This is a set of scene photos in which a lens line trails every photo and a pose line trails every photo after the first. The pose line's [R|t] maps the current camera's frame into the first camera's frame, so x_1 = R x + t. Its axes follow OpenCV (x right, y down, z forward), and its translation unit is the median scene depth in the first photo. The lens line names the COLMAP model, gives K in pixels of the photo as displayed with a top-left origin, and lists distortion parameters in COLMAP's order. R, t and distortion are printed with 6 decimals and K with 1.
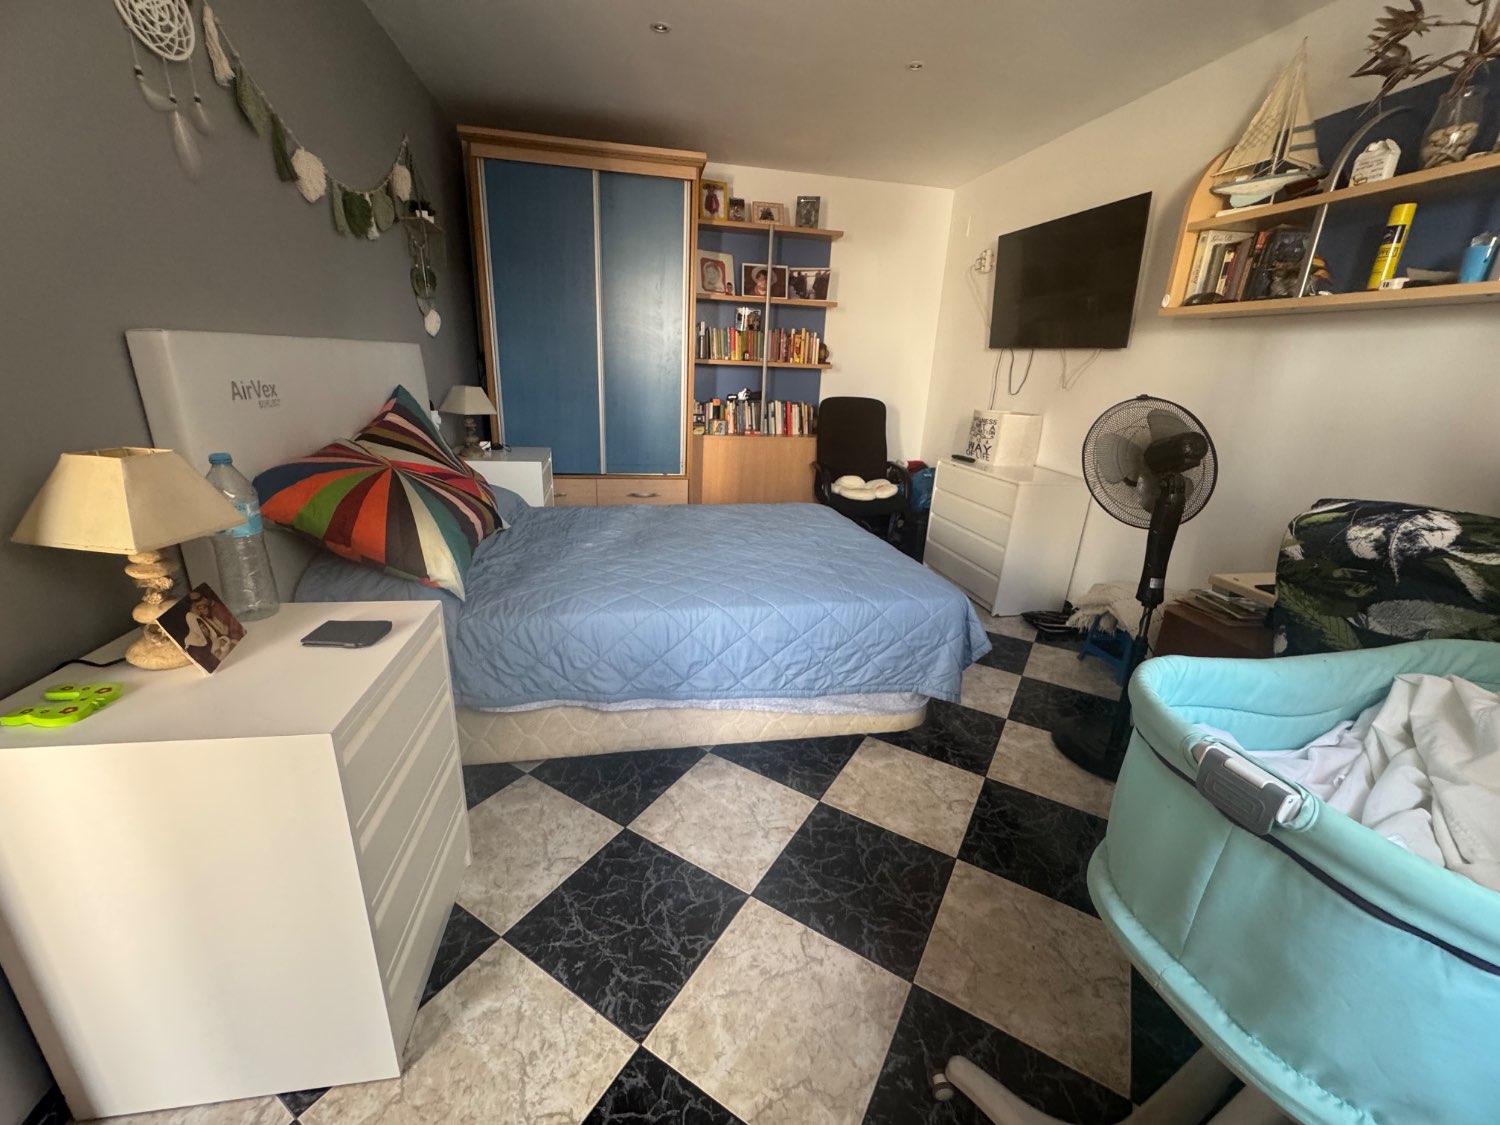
lens RADIAL K [[600.0, 0, 745.4], [0, 600.0, 562.9], [0, 0, 1]] dist [-0.001450, -0.000153]
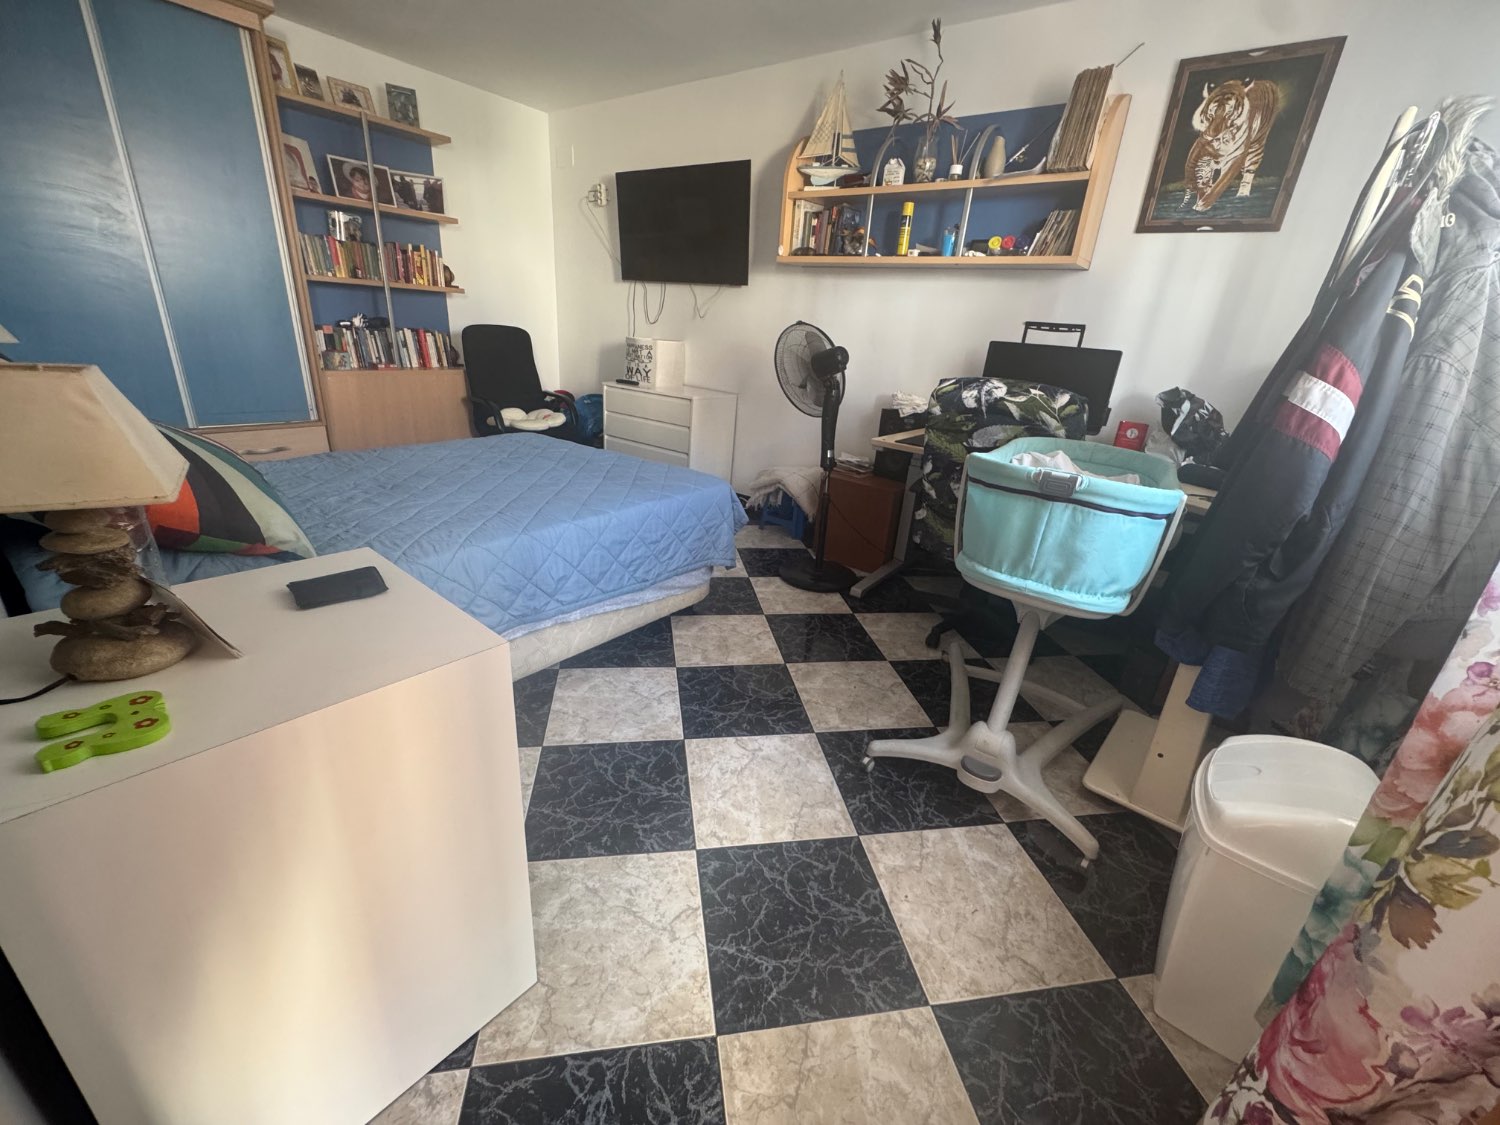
lens RADIAL K [[600.0, 0, 746.2], [0, 600.0, 562.8], [0, 0, 1]] dist [-0.001450, -0.000153]
pose [[0.757721, -0.230239, 0.610614, -0.397073], [0.169798, 0.973024, 0.156185, 0.027103], [-0.630102, -0.014664, 0.776374, -0.012183]]
